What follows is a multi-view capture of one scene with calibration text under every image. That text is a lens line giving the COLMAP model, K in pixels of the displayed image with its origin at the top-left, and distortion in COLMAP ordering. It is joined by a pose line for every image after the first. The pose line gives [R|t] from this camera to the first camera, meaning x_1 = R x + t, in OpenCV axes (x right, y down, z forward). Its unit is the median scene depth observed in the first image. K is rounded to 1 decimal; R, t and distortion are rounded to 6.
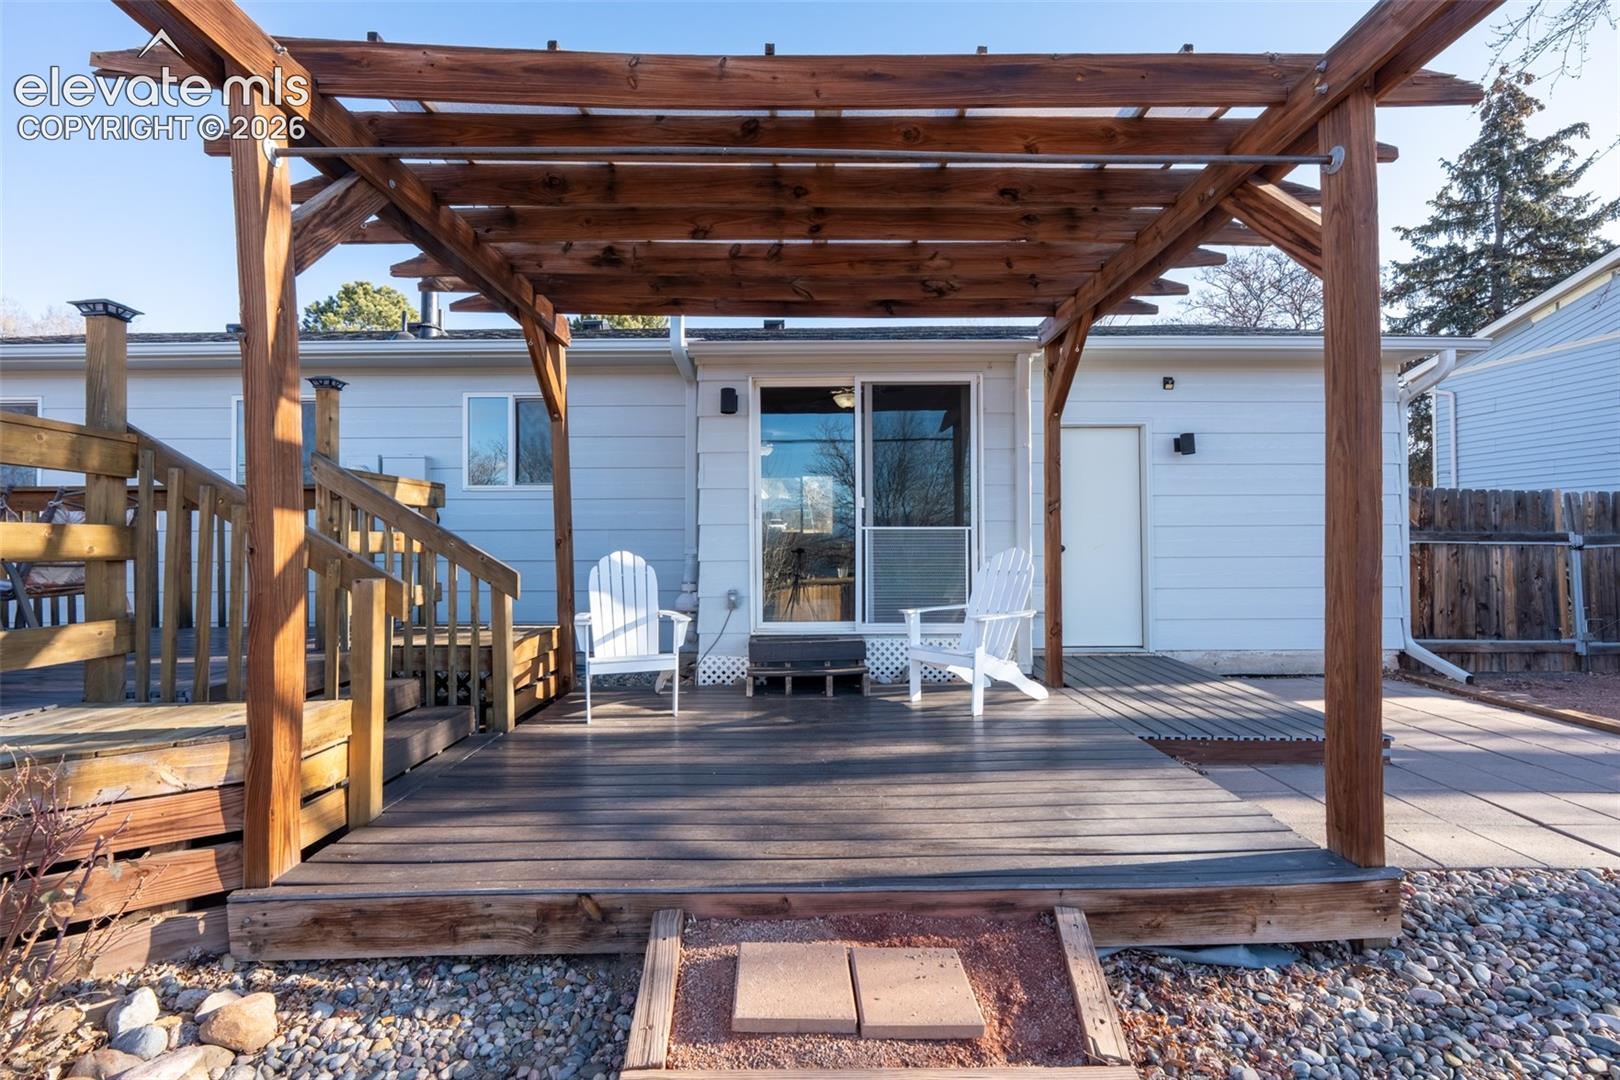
lens RADIAL K [[713.0, 0, 810.0], [0, 713.0, 540.0], [0, 0, 1]] dist [-0.000291, -0.000038]
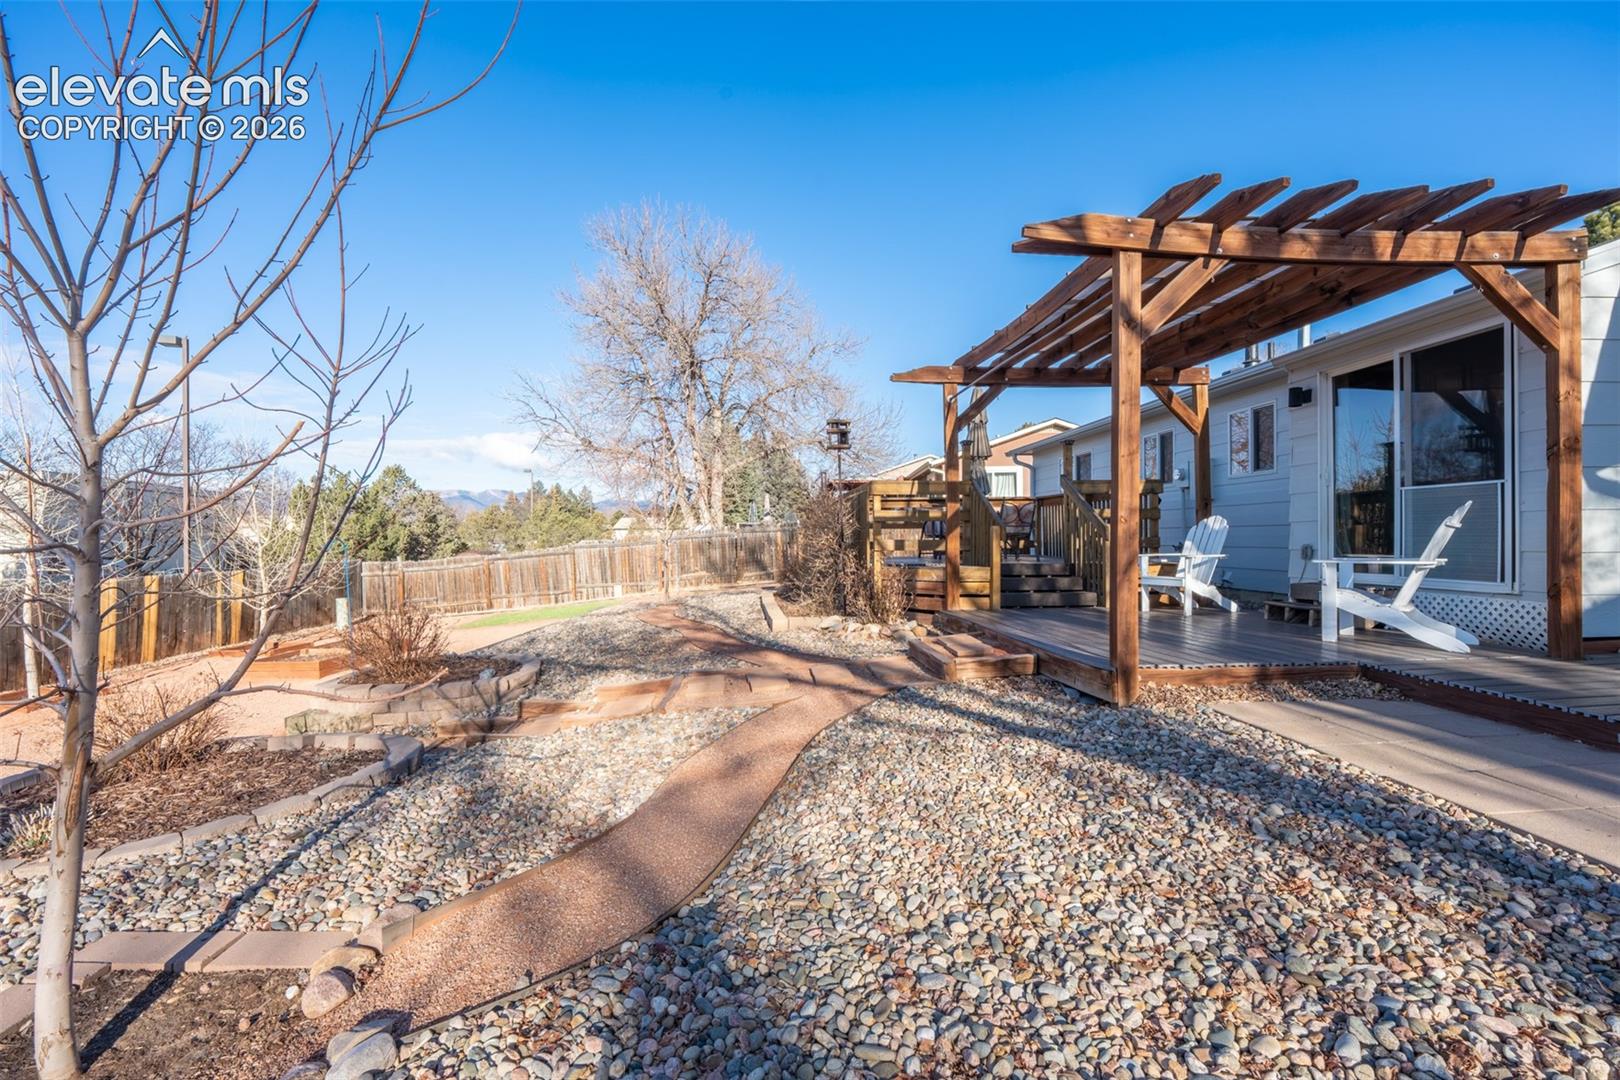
lens RADIAL K [[713.0, 0, 810.0], [0, 713.0, 540.0], [0, 0, 1]] dist [-0.000291, -0.000038]
pose [[0.104094, 0.006966, -0.994543, 1.127869], [0.011277, 0.999903, 0.008184, 0.044188], [0.994504, -0.012067, 0.104005, -0.014178]]
